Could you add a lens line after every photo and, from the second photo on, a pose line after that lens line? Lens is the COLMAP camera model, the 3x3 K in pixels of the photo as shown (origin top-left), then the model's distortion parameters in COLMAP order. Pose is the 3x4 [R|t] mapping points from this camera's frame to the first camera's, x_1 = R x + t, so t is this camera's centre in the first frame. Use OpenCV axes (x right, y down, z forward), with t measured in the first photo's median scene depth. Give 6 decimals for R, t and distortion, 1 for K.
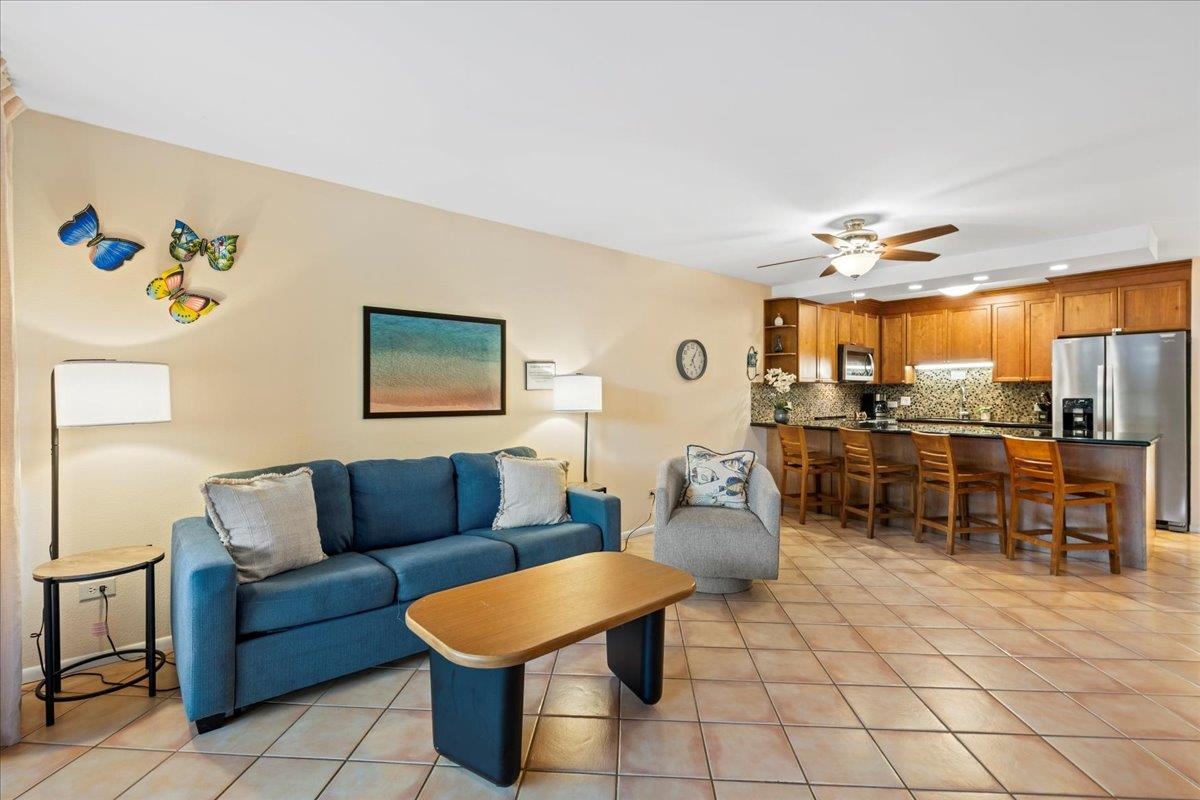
lens RADIAL K [[544.5, 0, 594.2], [0, 544.5, 392.2], [0, 0, 1]] dist [-0.000868, 0.000101]
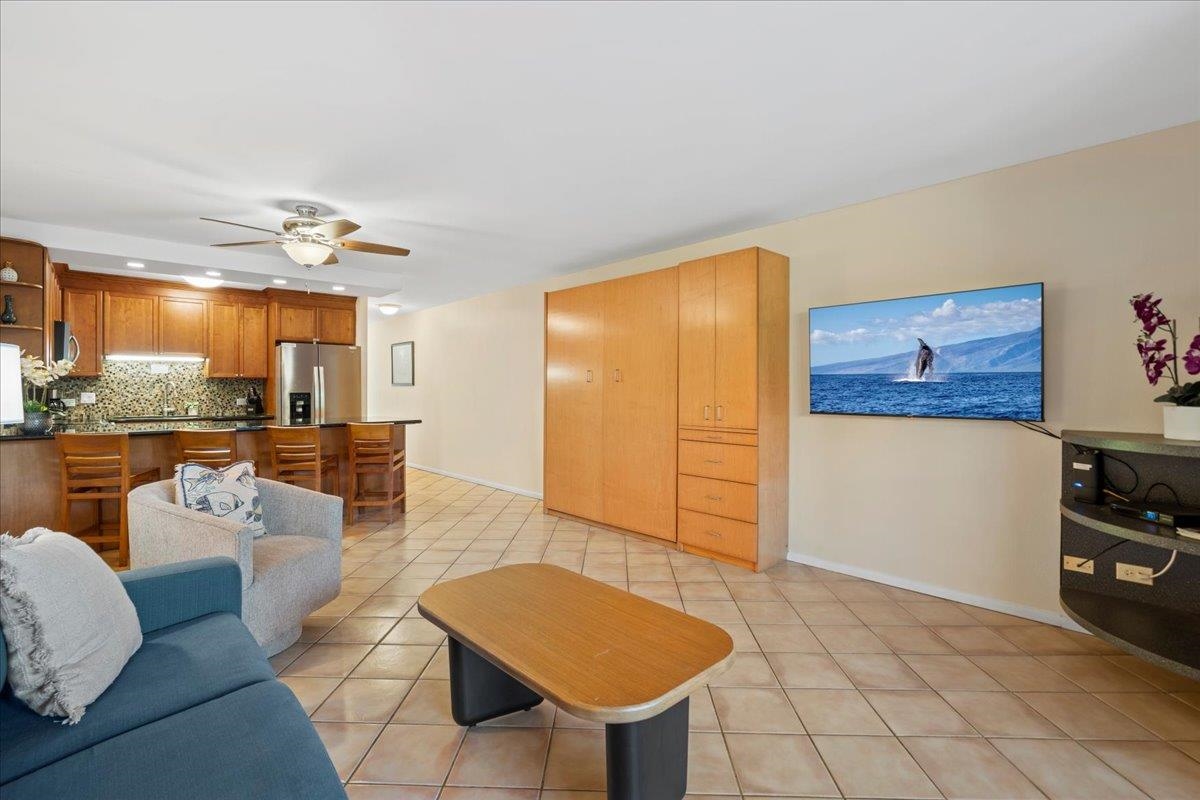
lens RADIAL K [[544.5, 0, 594.2], [0, 544.5, 392.2], [0, 0, 1]] dist [-0.000868, 0.000101]
pose [[-0.030322, -0.003789, 0.999533, -0.309389], [-0.002070, 0.999991, 0.003728, 0.003603], [-0.999538, -0.001956, -0.030330, 0.327778]]
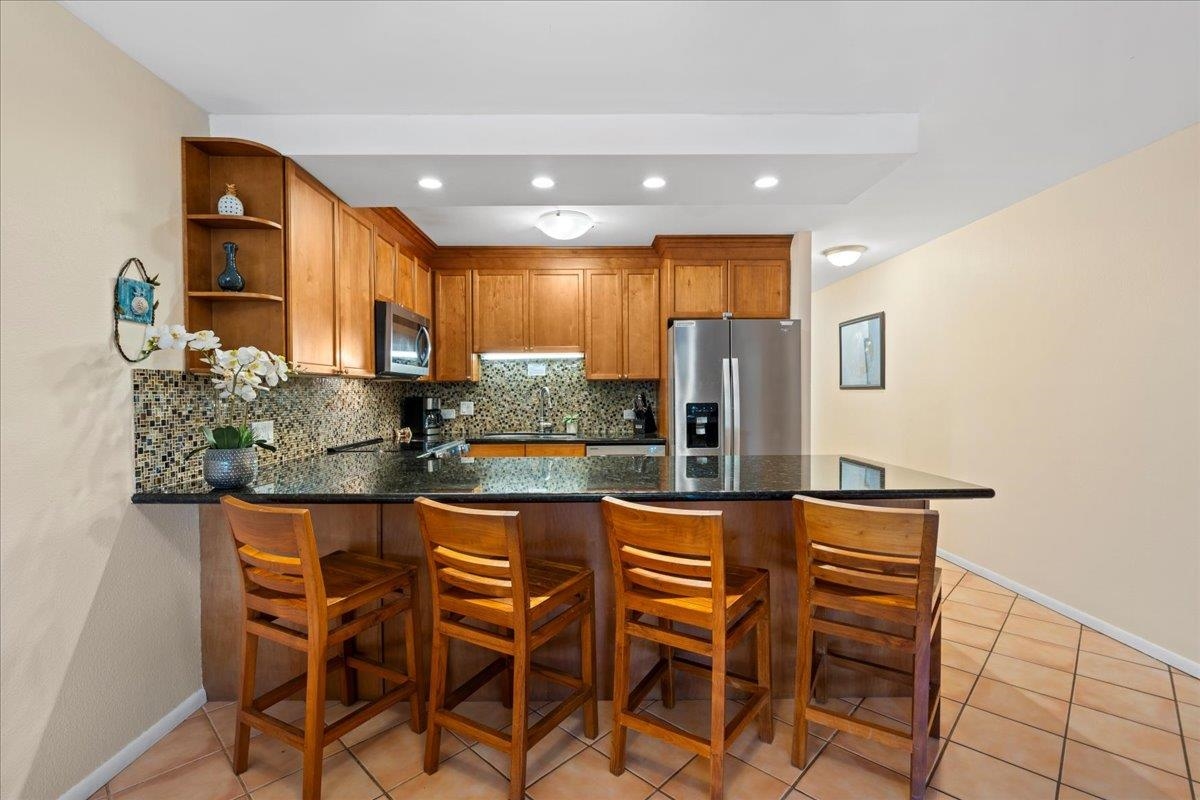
lens RADIAL K [[541.4, 0, 594.0], [0, 541.4, 402.4], [0, 0, 1]] dist [-0.003133, 0.000686]
pose [[0.643364, -0.017225, 0.765366, 0.209737], [0.003347, 0.999801, 0.019688, -0.003718], [-0.765553, -0.010105, 0.643293, 0.561254]]
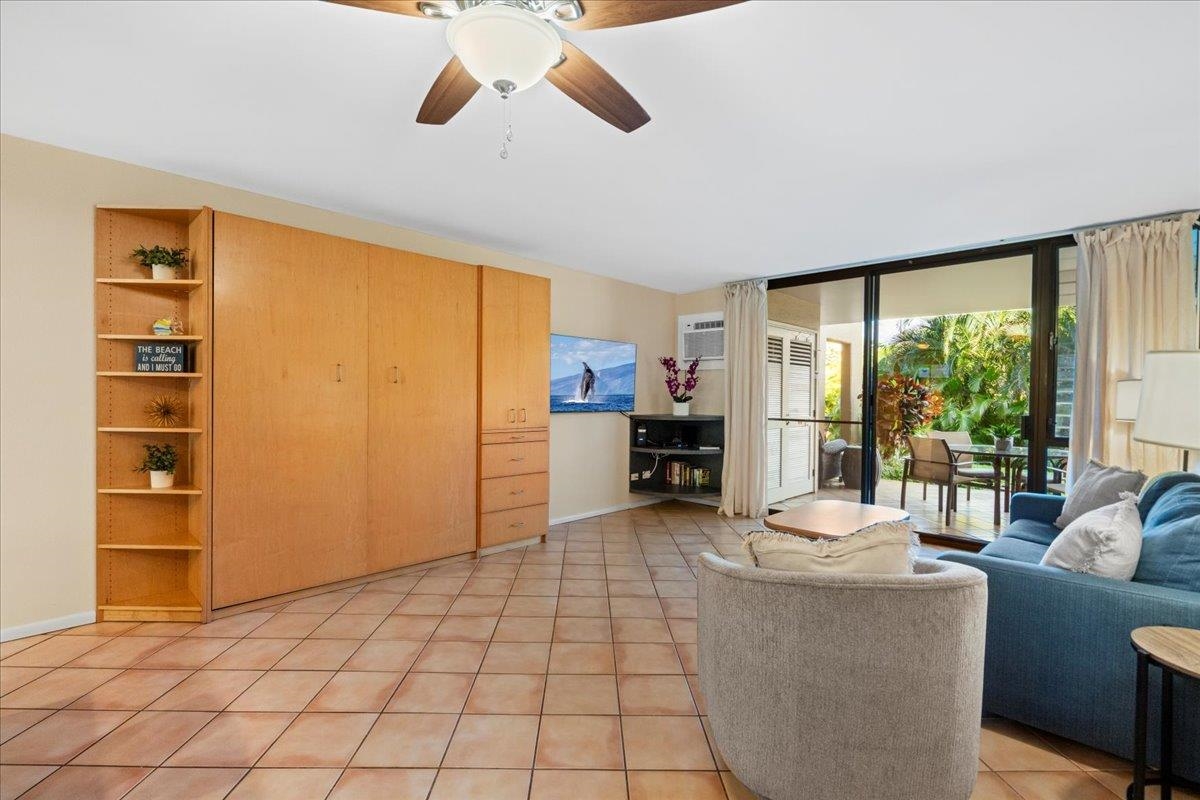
lens RADIAL K [[533.2, 0, 598.5], [0, 533.2, 398.3], [0, 0, 1]] dist [-0.004836, 0.000770]
pose [[-0.997241, -0.013418, -0.073004, 0.265446], [-0.013998, 0.999874, 0.007435, 0.001160], [0.072895, 0.008436, -0.997304, 0.857231]]
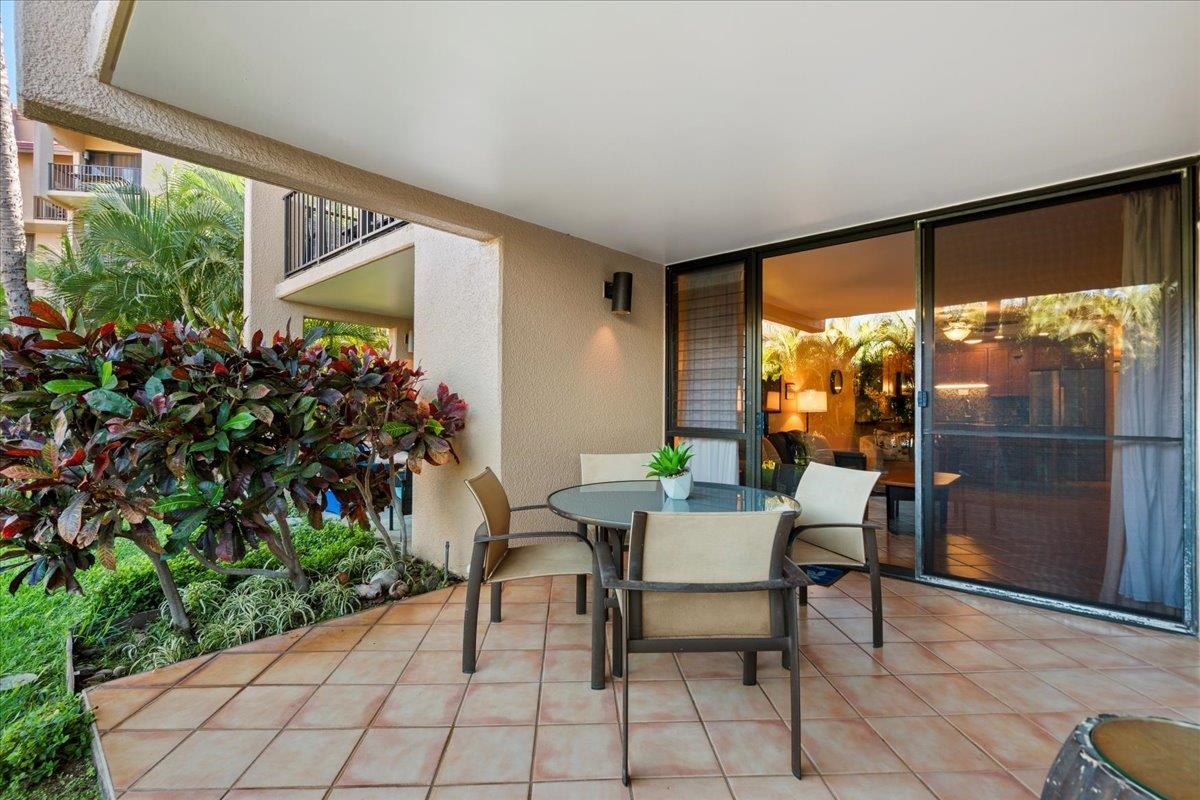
lens RADIAL K [[541.4, 0, 594.0], [0, 541.4, 402.4], [0, 0, 1]] dist [-0.003133, 0.000686]
pose [[0.992742, 0.003933, 0.120199, -0.632415], [-0.003269, 0.999978, -0.005722, 0.011527], [-0.120219, 0.005287, 0.992733, -0.454958]]
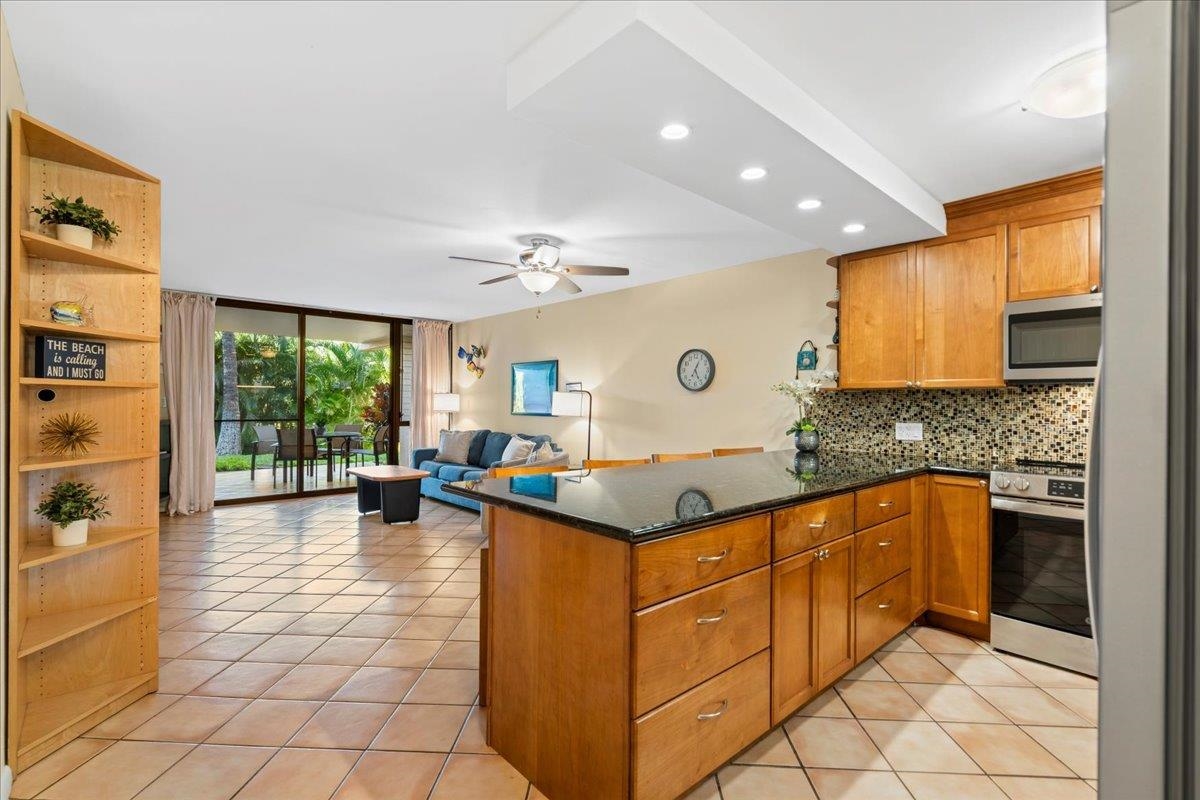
lens RADIAL K [[541.4, 0, 594.0], [0, 541.4, 402.4], [0, 0, 1]] dist [-0.003133, 0.000686]
pose [[0.025690, -0.000485, -0.999670, 0.952205], [-0.007187, 0.999974, -0.000670, -0.000795], [0.999644, 0.007202, 0.025686, 0.675485]]
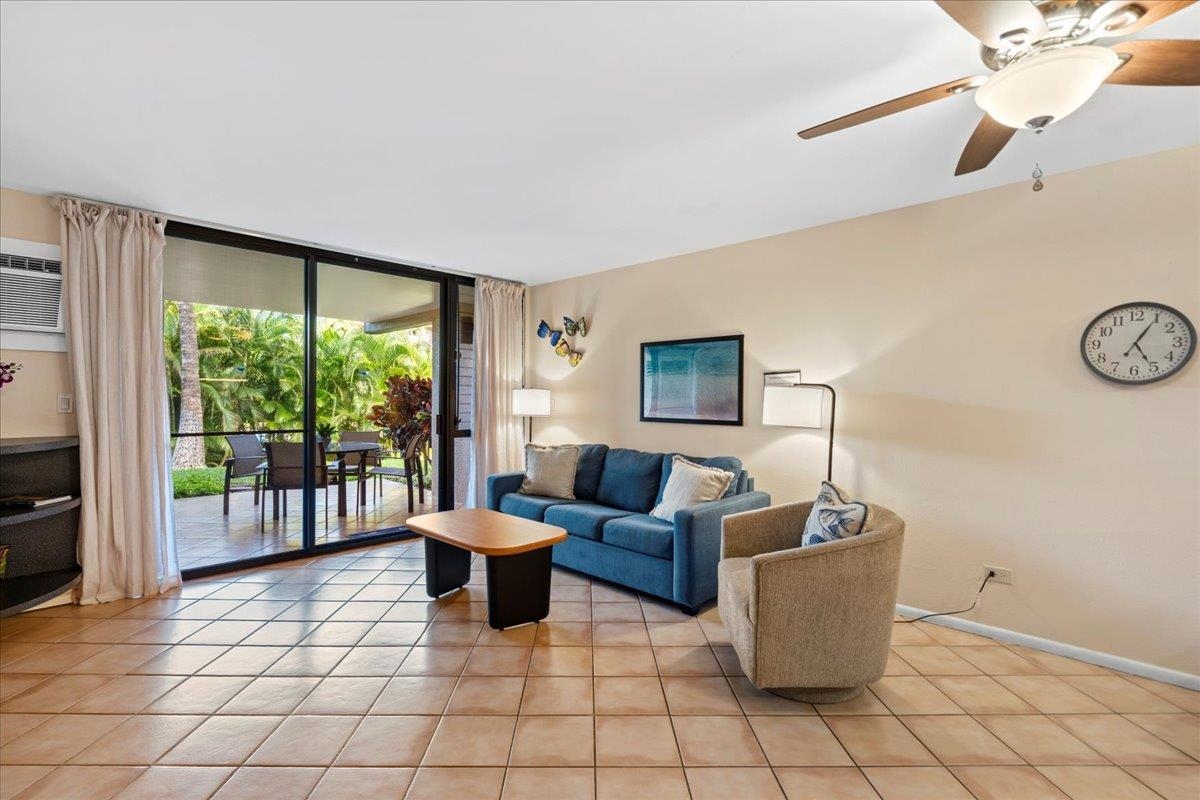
lens RADIAL K [[541.4, 0, 594.0], [0, 541.4, 402.4], [0, 0, 1]] dist [-0.003133, 0.000686]
pose [[0.074603, 0.007607, -0.997184, 0.531199], [-0.007319, 0.999948, 0.007080, -0.005363], [0.997186, 0.006770, 0.074654, 0.405609]]
